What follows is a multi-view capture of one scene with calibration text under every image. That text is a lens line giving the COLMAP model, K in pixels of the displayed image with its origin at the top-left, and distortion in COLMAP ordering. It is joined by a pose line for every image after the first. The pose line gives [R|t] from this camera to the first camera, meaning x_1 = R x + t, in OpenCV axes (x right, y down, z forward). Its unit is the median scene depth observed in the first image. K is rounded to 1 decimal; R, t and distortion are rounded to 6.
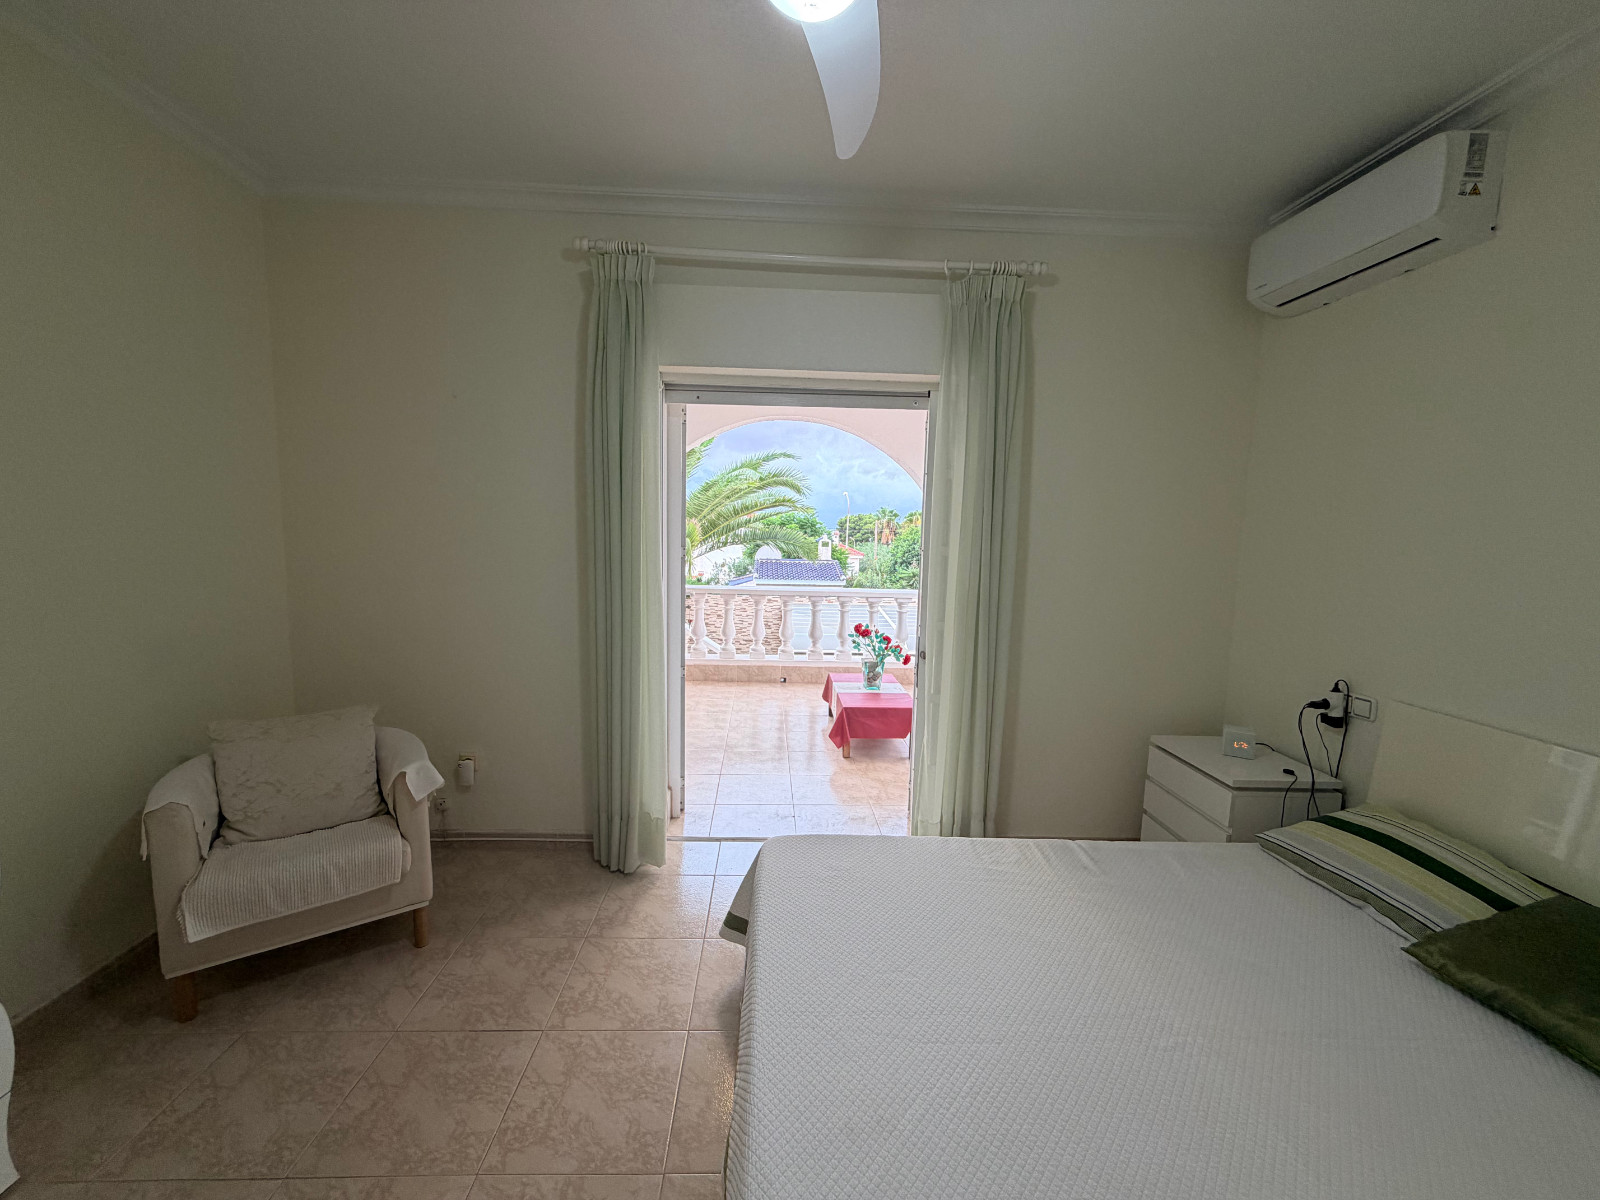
lens RADIAL K [[639.6, 0, 800.0], [0, 639.6, 600.0], [0, 0, 1]] dist [0.000620, -0.000139]
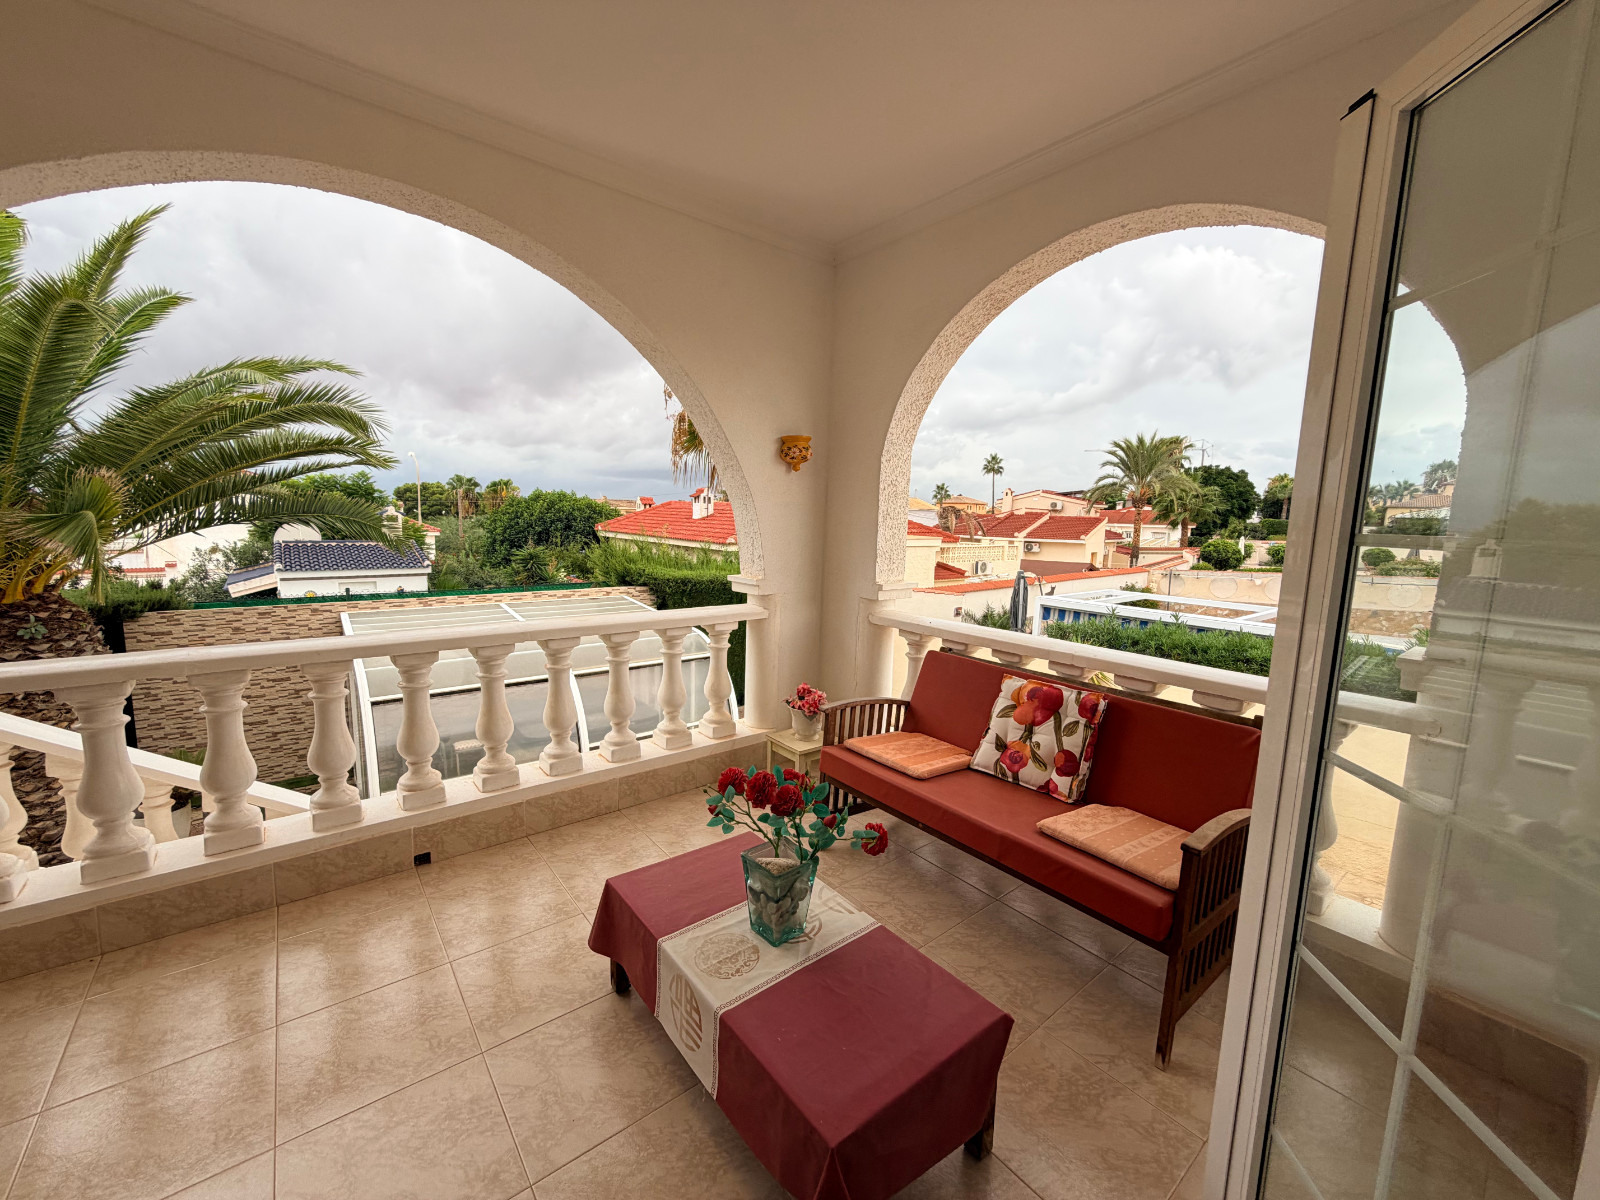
lens RADIAL K [[638.0, 0, 797.6], [0, 638.0, 600.2], [0, 0, 1]] dist [0.000696, -0.000066]
pose [[0.814510, -0.082448, 0.574261, -0.019334], [0.057901, 0.996461, 0.060939, -0.018784], [-0.577253, -0.016385, 0.816401, 0.200894]]
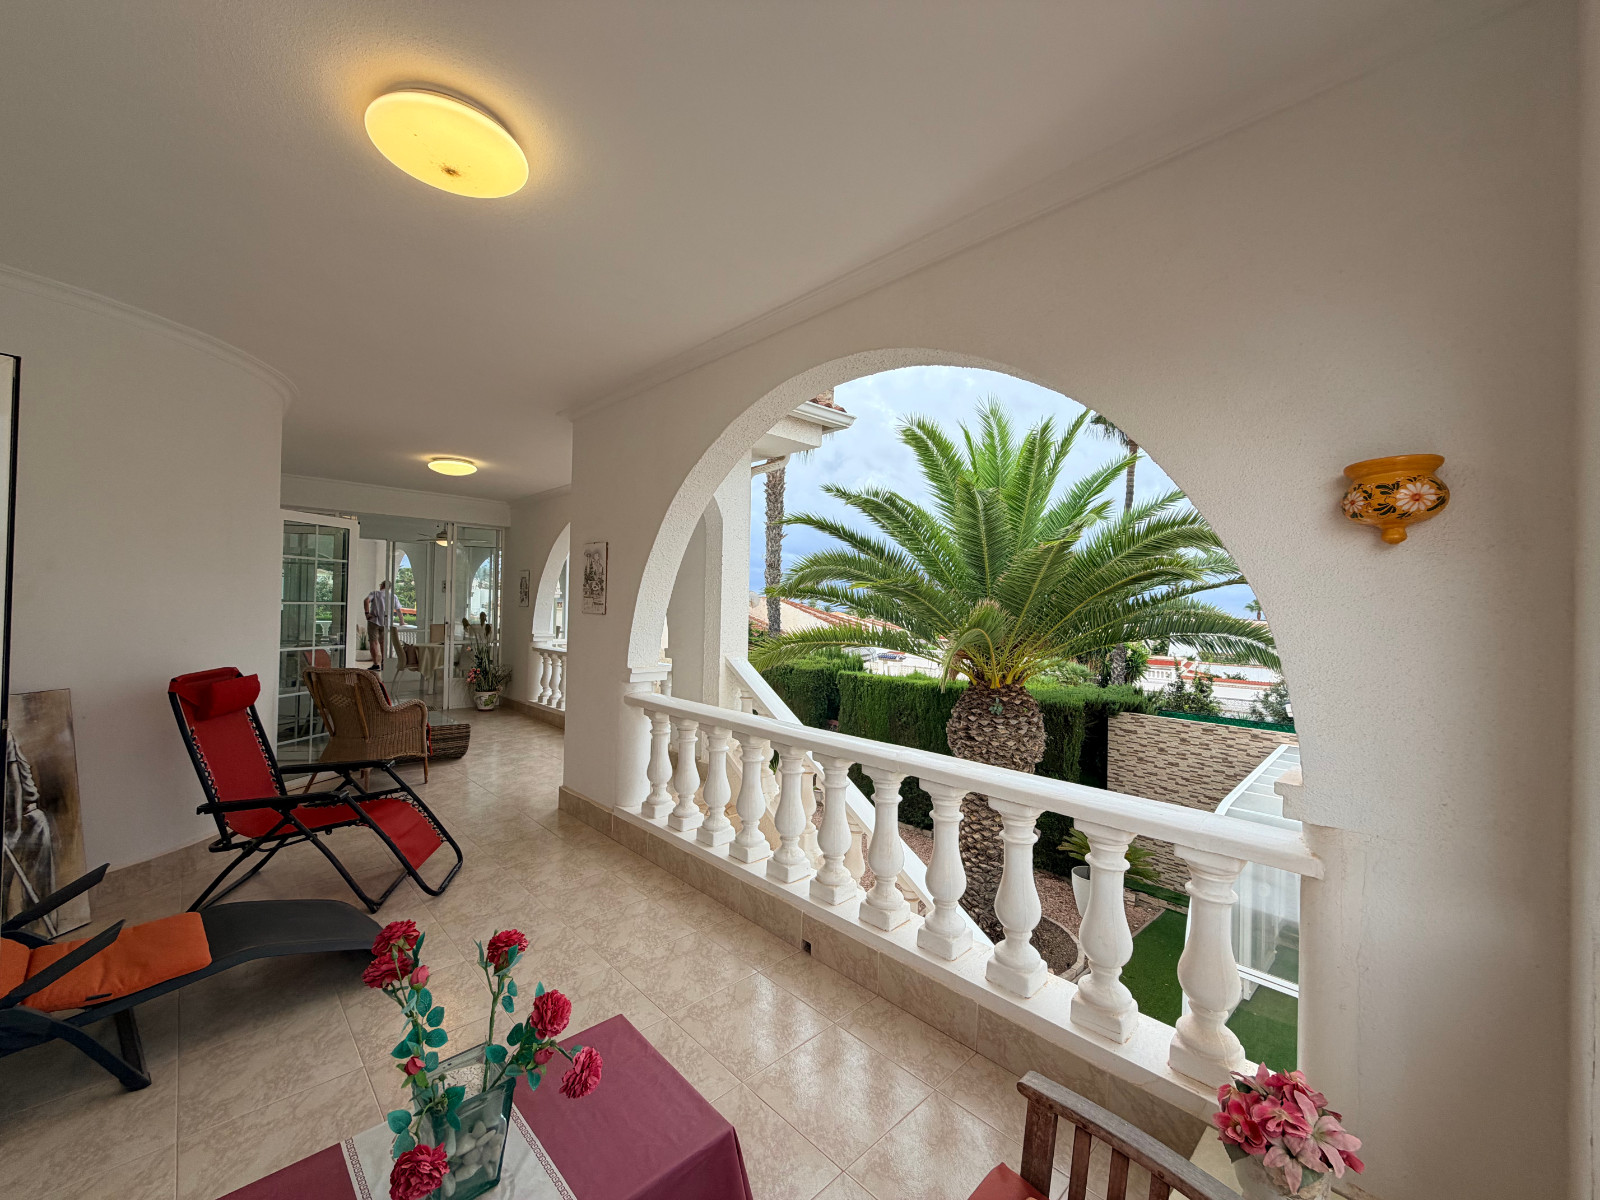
lens RADIAL K [[638.0, 0, 797.6], [0, 638.0, 600.2], [0, 0, 1]] dist [0.000696, -0.000066]
pose [[0.654022, -0.017903, -0.756263, 0.115443], [-0.090066, 0.990766, -0.101344, -0.024712], [0.751094, 0.134395, 0.646371, 0.256340]]
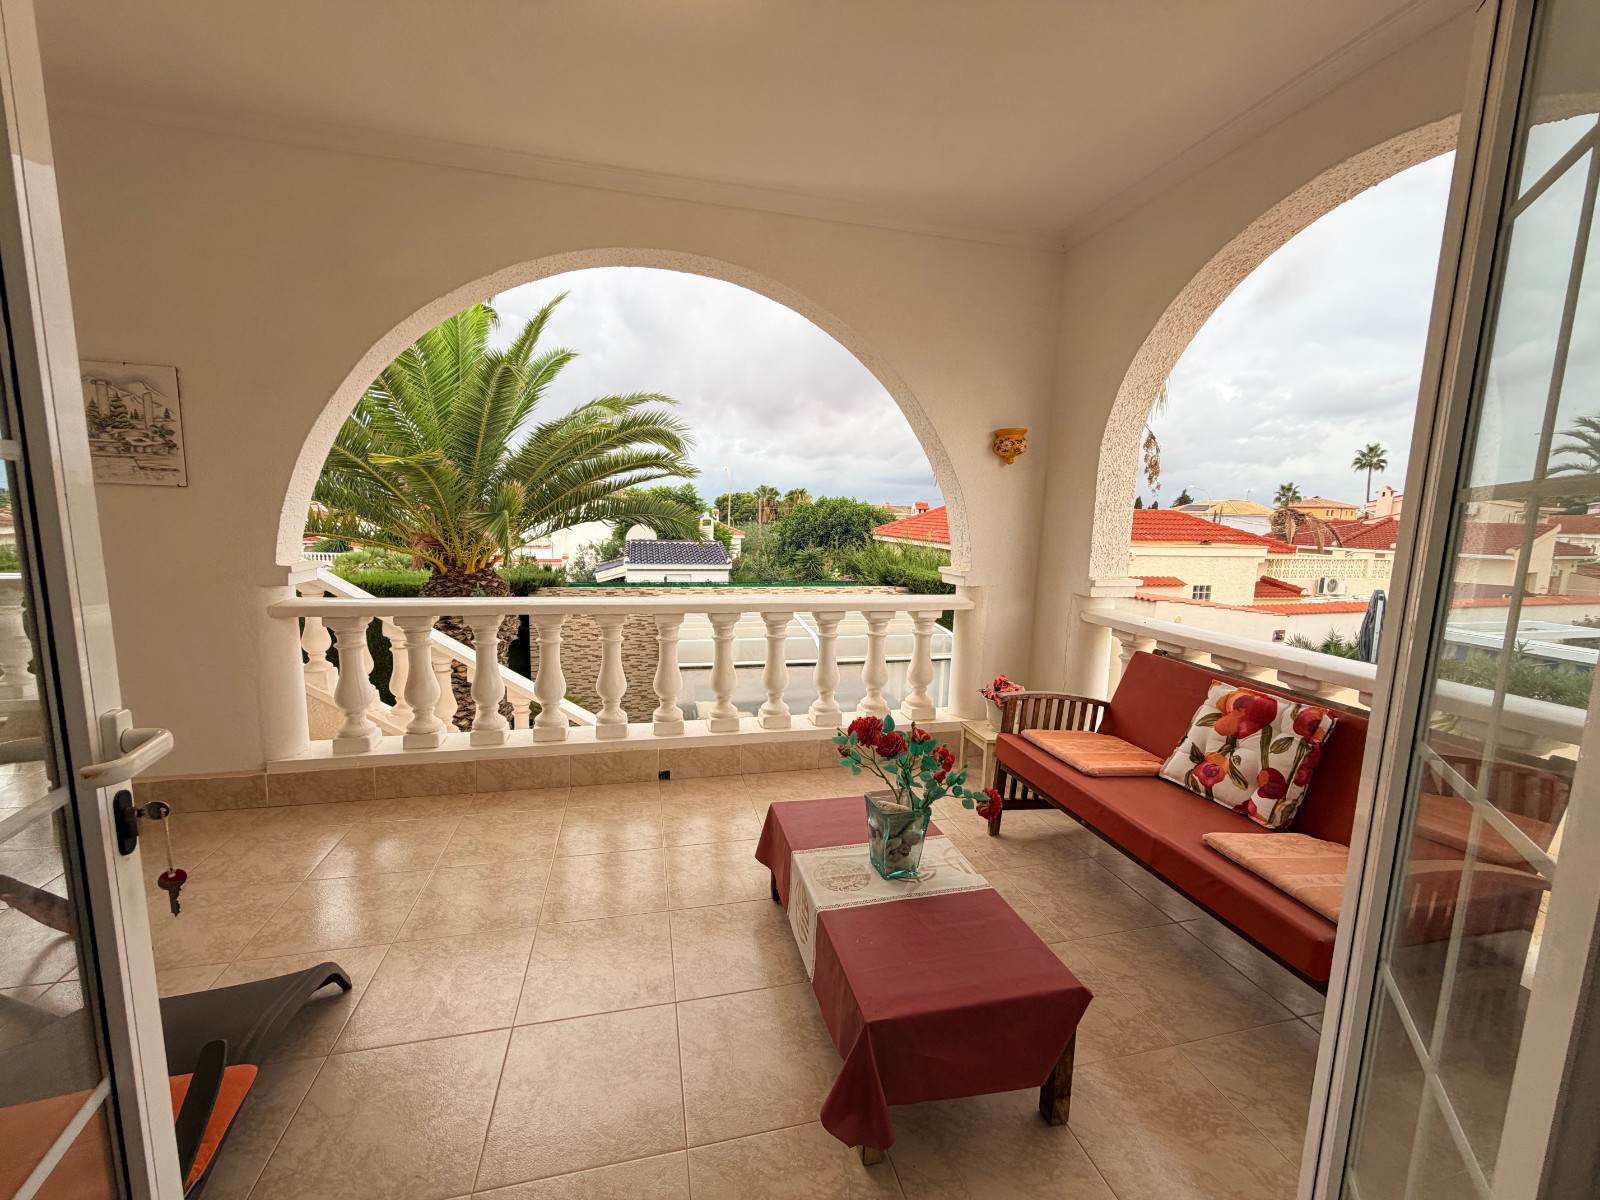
lens RADIAL K [[638.0, 0, 797.6], [0, 638.0, 600.2], [0, 0, 1]] dist [0.000696, -0.000066]
pose [[0.982597, -0.026246, 0.183885, -0.004234], [0.020375, 0.999223, 0.033748, -0.012162], [-0.184628, -0.029414, 0.982368, 0.178478]]
